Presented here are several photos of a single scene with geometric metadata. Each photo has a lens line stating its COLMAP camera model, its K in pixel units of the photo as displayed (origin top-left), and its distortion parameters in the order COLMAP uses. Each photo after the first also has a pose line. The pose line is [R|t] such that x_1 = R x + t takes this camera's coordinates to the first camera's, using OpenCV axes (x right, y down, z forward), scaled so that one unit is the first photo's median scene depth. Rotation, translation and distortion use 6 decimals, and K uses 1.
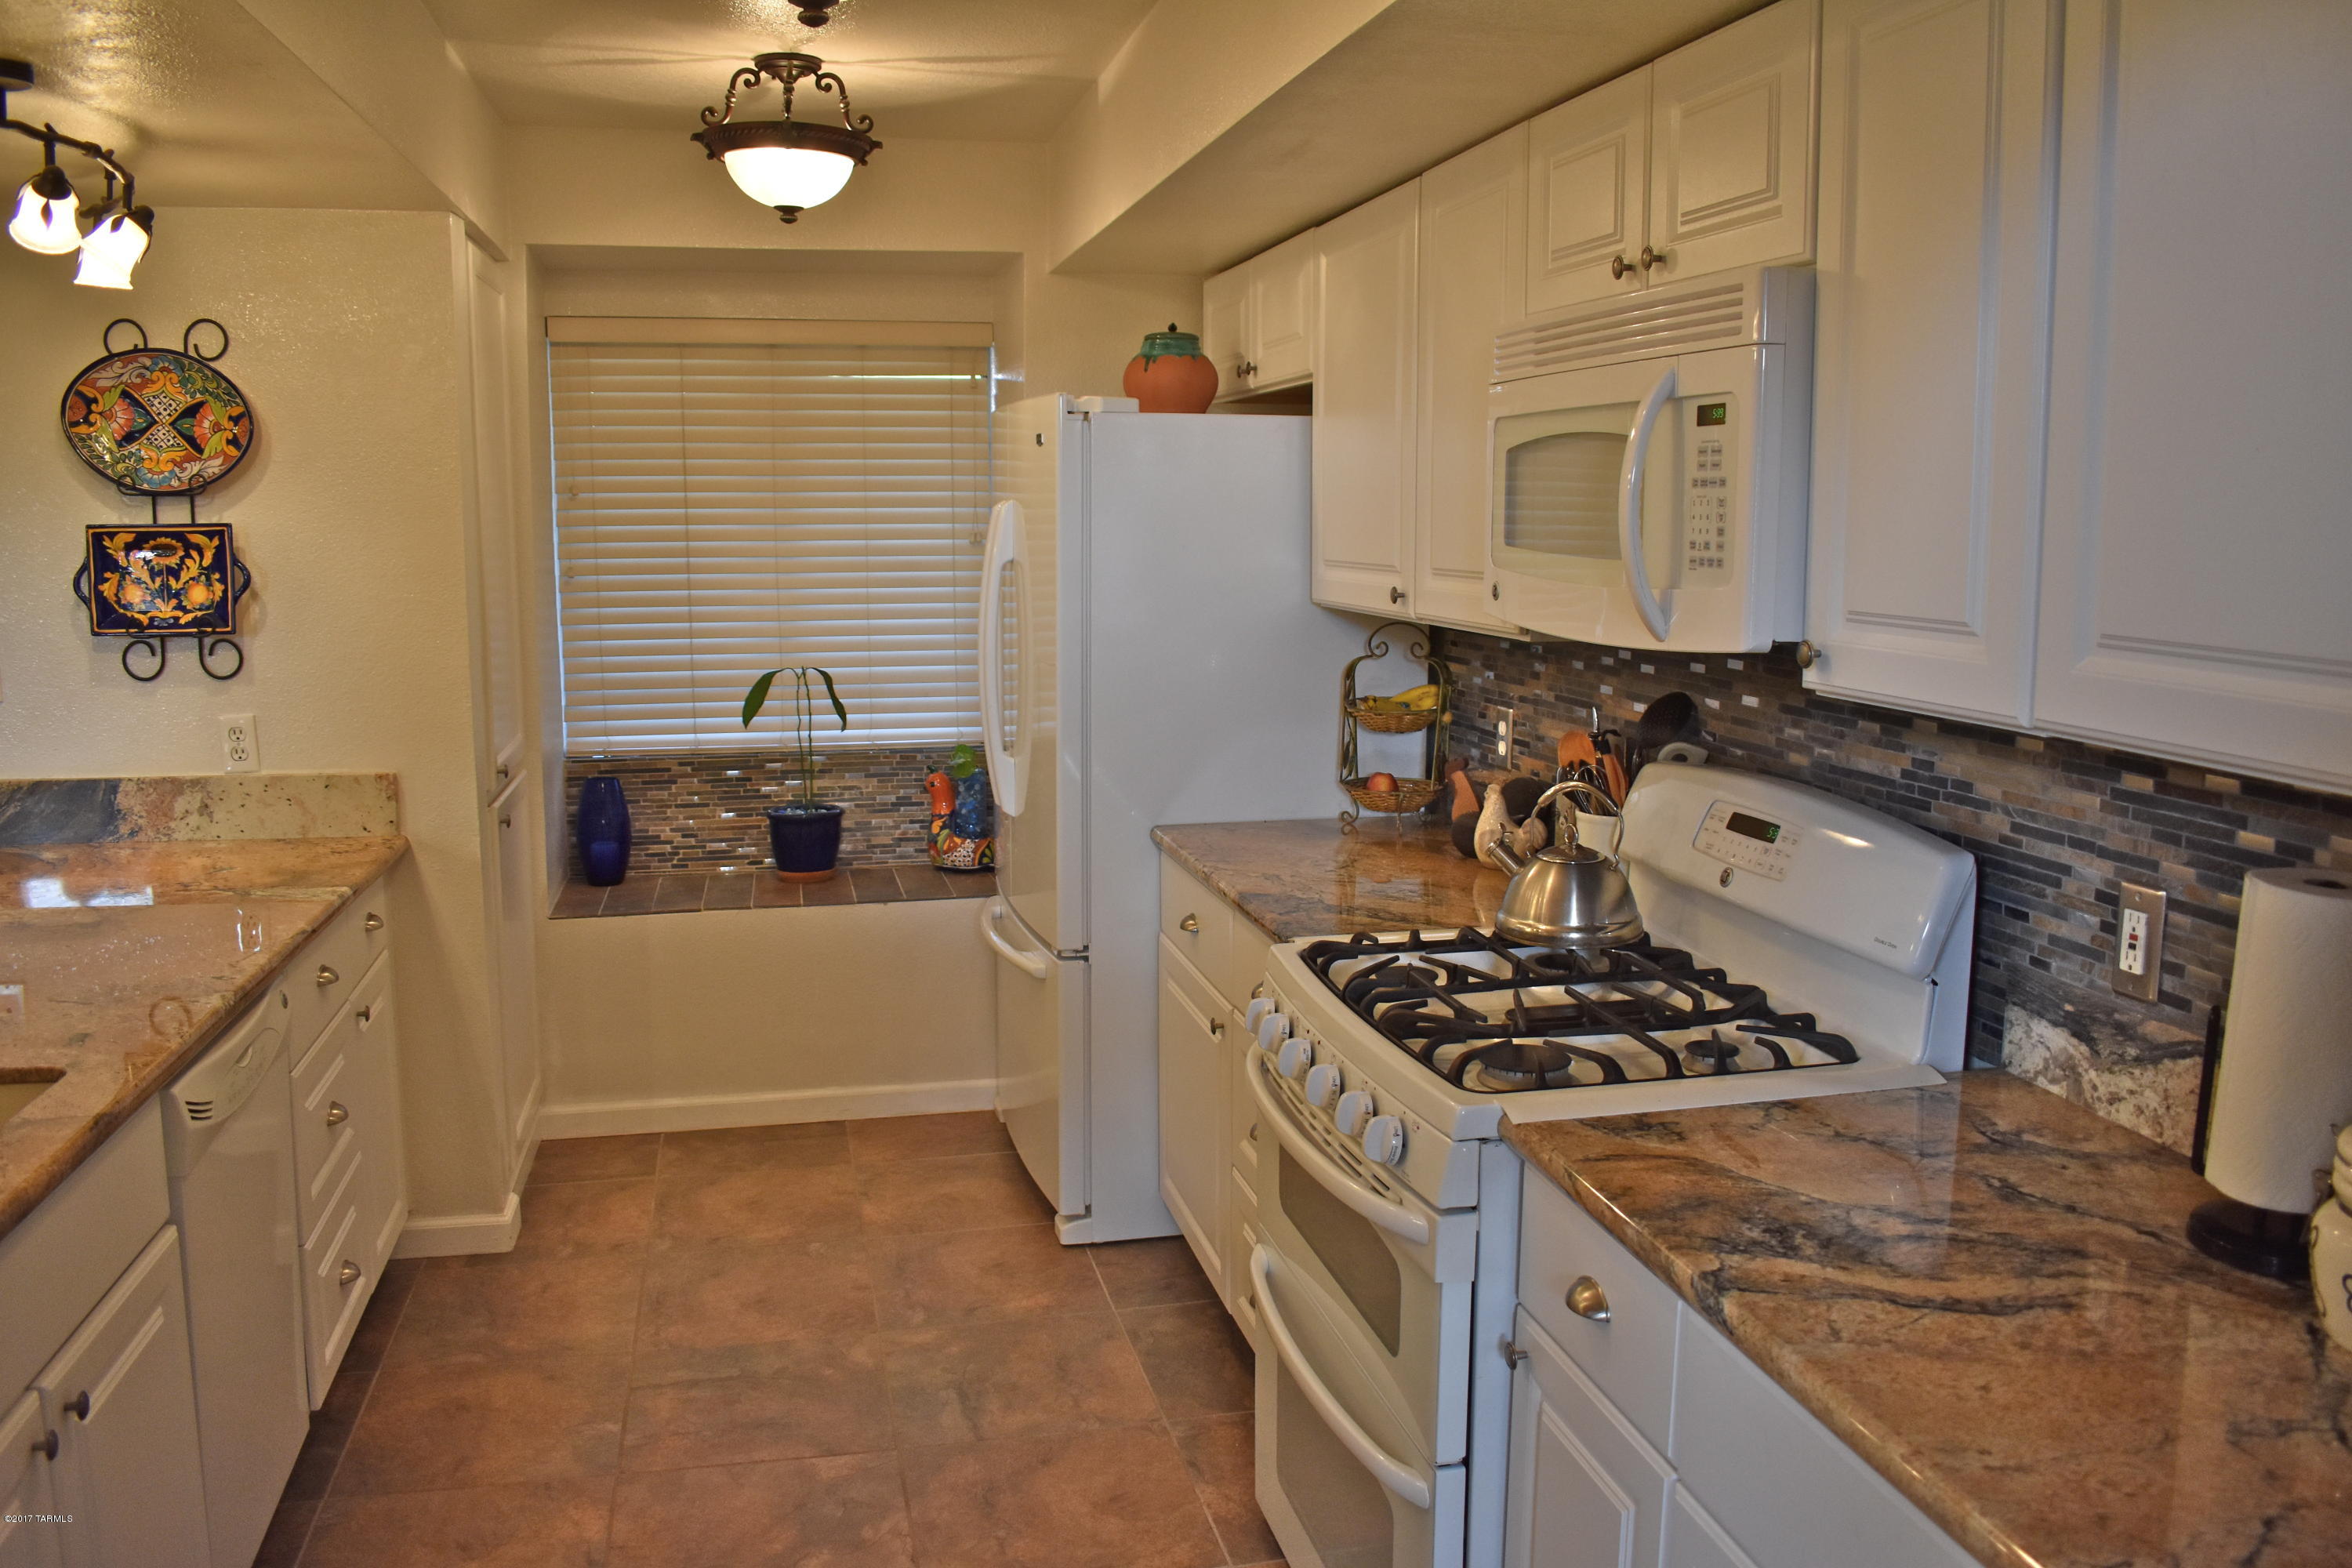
lens RADIAL K [[1833.3, 0, 1179.2], [0, 1833.3, 777.5], [0, 0, 1]] dist [-0.096362, 0.015716]
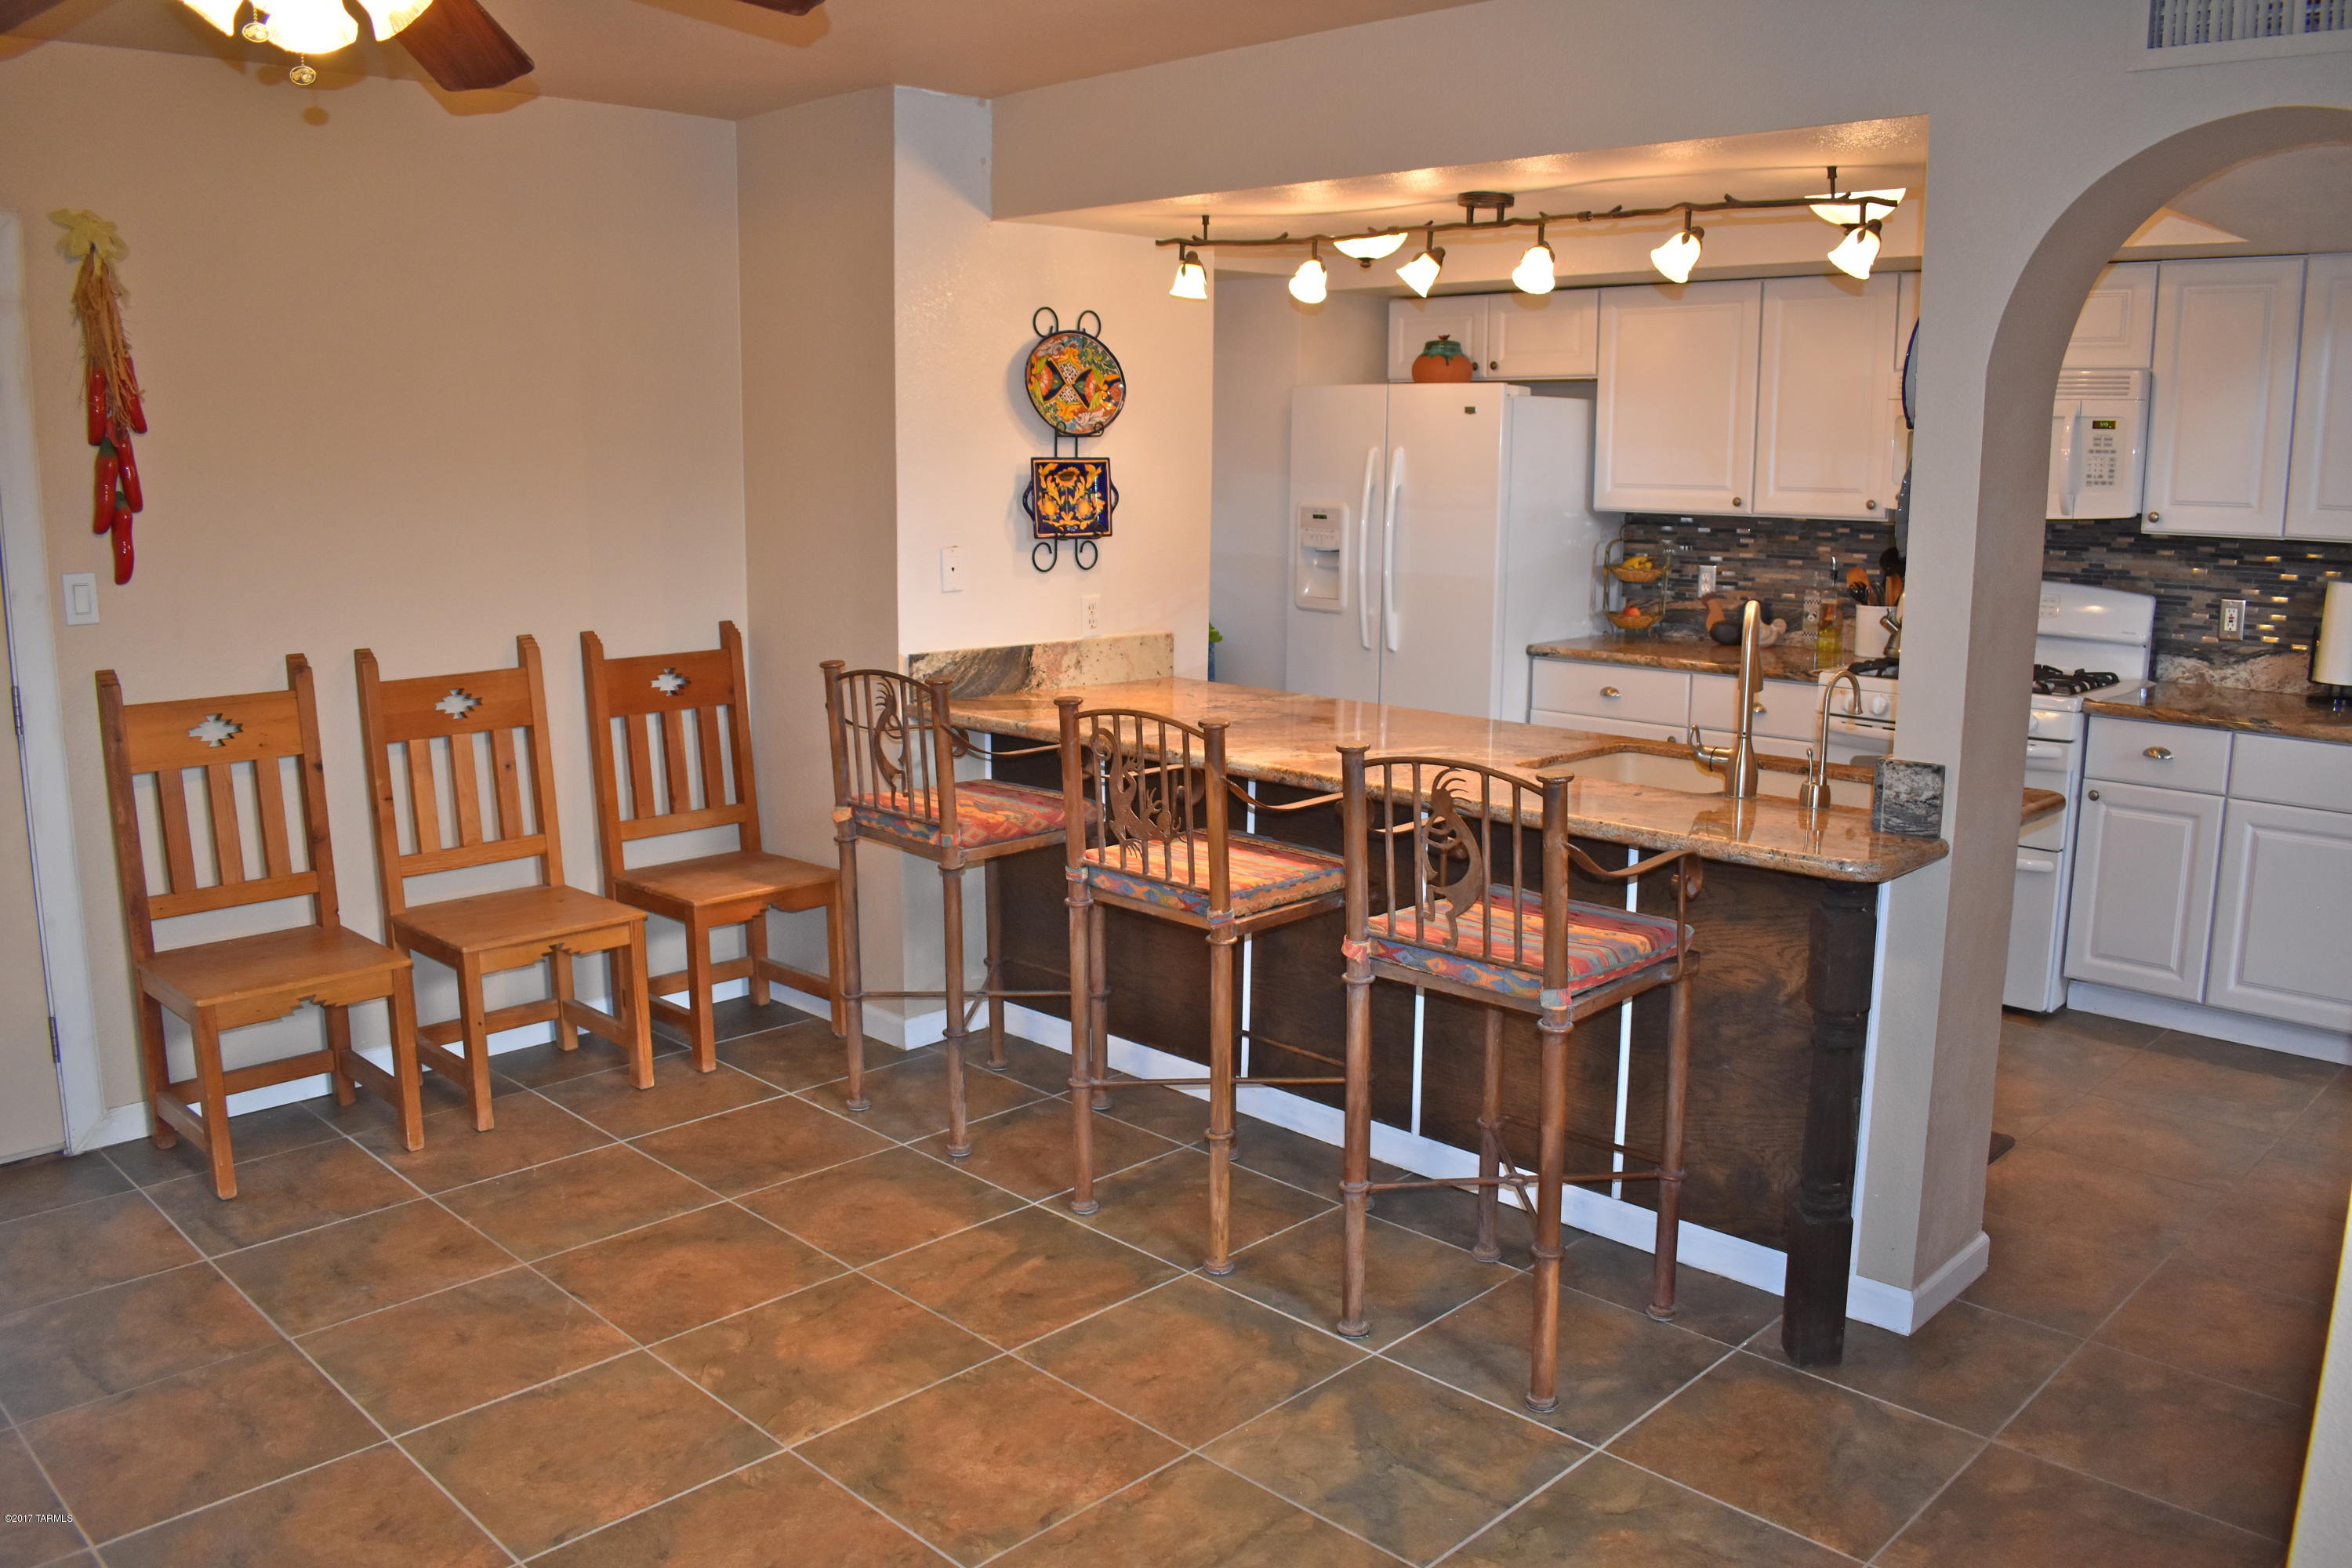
lens RADIAL K [[1833.3, 0, 1185.3], [0, 1833.3, 777.1], [0, 0, 1]] dist [-0.096362, 0.015716]
pose [[0.842421, -0.092662, 0.530792, -1.266286], [0.075366, 0.995682, 0.054205, 0.034976], [-0.533522, -0.005660, 0.845767, -0.253667]]
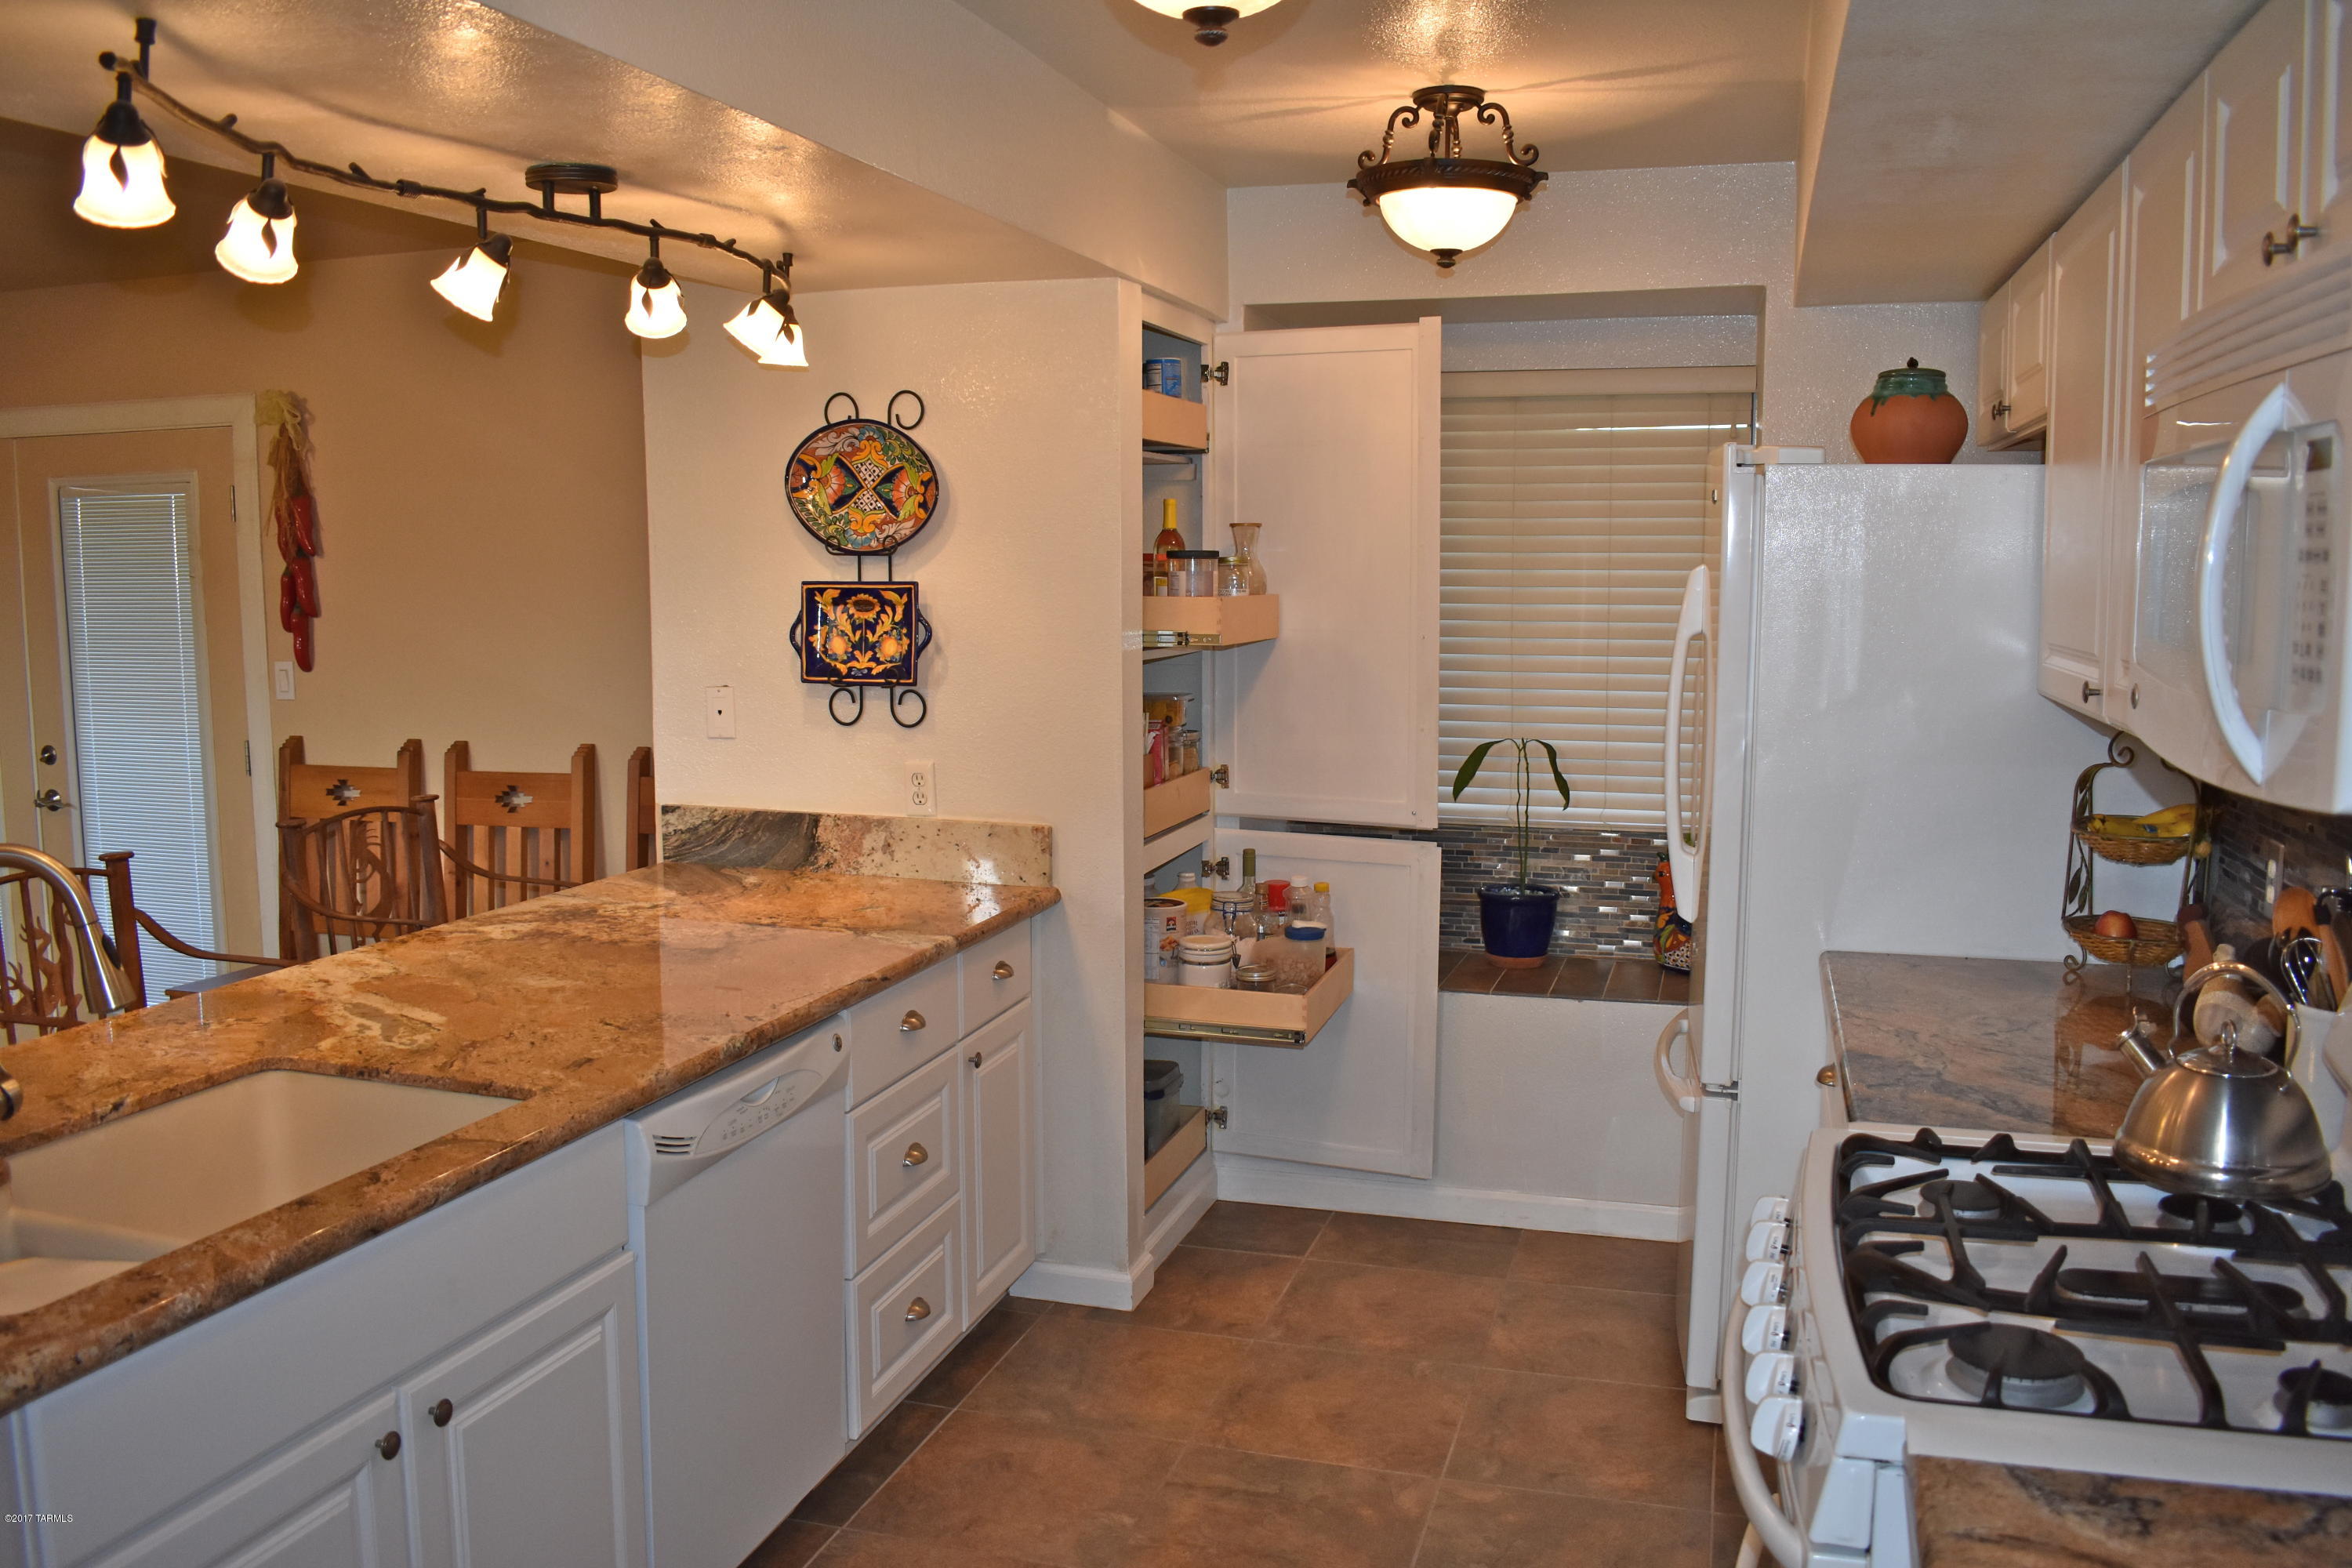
lens RADIAL K [[1833.3, 0, 1184.0], [0, 1833.3, 776.0], [0, 0, 1]] dist [-0.096362, 0.015716]
pose [[0.867406, 0.055640, -0.494480, 0.150295], [-0.070134, 0.997479, -0.010789, -0.026326], [0.492633, 0.044038, 0.869122, 0.136156]]
